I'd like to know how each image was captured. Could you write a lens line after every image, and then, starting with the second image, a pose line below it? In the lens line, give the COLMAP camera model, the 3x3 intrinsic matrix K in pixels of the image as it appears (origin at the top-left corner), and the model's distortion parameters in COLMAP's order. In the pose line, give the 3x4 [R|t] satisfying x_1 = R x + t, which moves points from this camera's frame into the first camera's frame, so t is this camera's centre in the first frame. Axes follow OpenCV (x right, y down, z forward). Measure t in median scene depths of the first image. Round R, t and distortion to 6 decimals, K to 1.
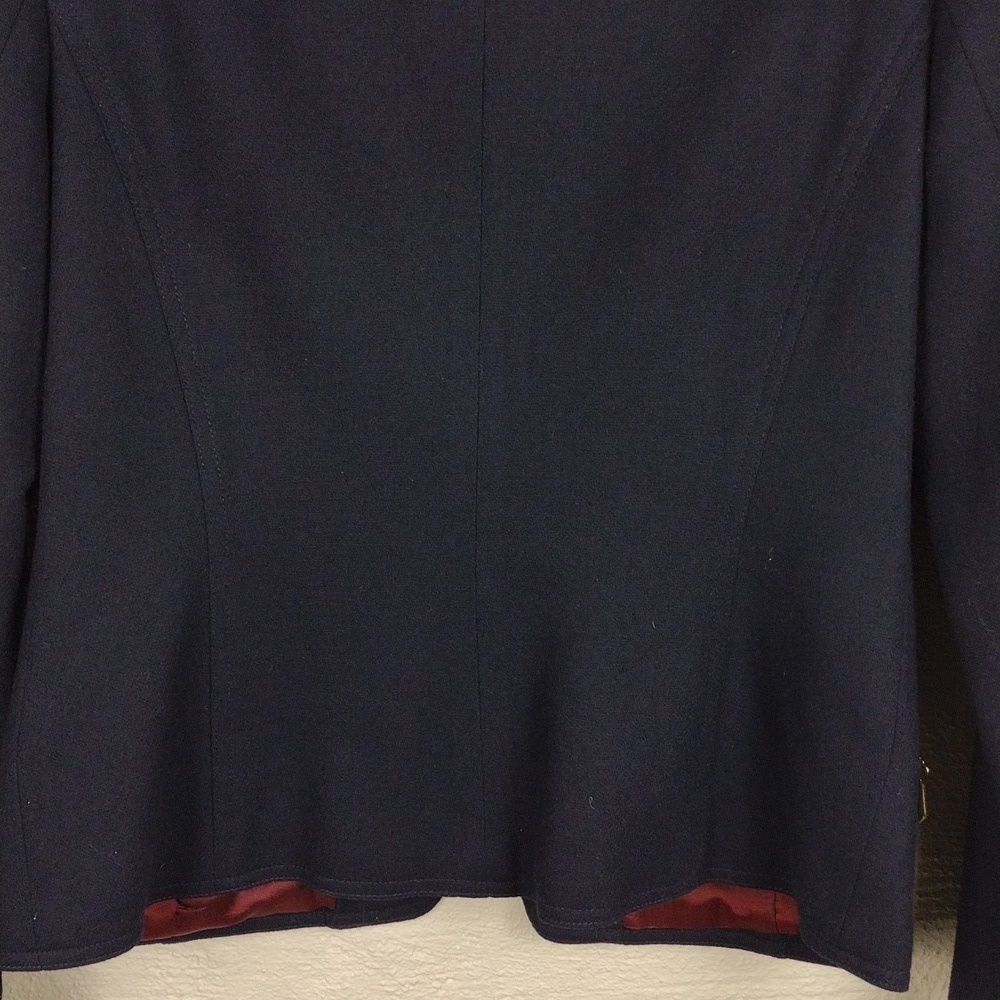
lens RADIAL K [[1569.6, 0, 511.9], [0, 1569.6, 458.4], [0, 0, 1]] dist [0.096514, -0.080136]
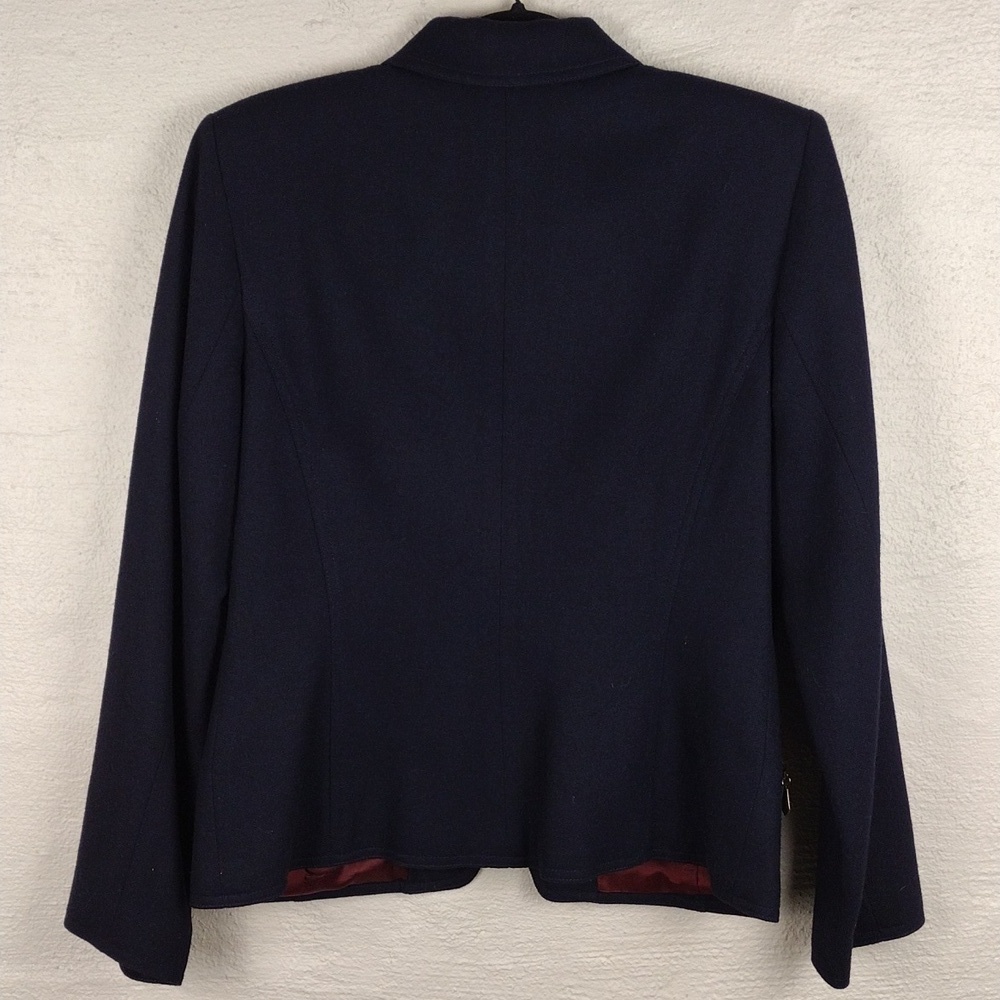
lens RADIAL K [[1682.9, 0, 487.7], [0, 1682.9, 482.6], [0, 0, 1]] dist [0.131769, -0.209012]
pose [[0.999696, -0.005481, -0.024022, 0.006177], [0.004040, 0.998211, -0.059650, 0.002838], [0.024306, 0.059535, 0.997930, -0.632289]]
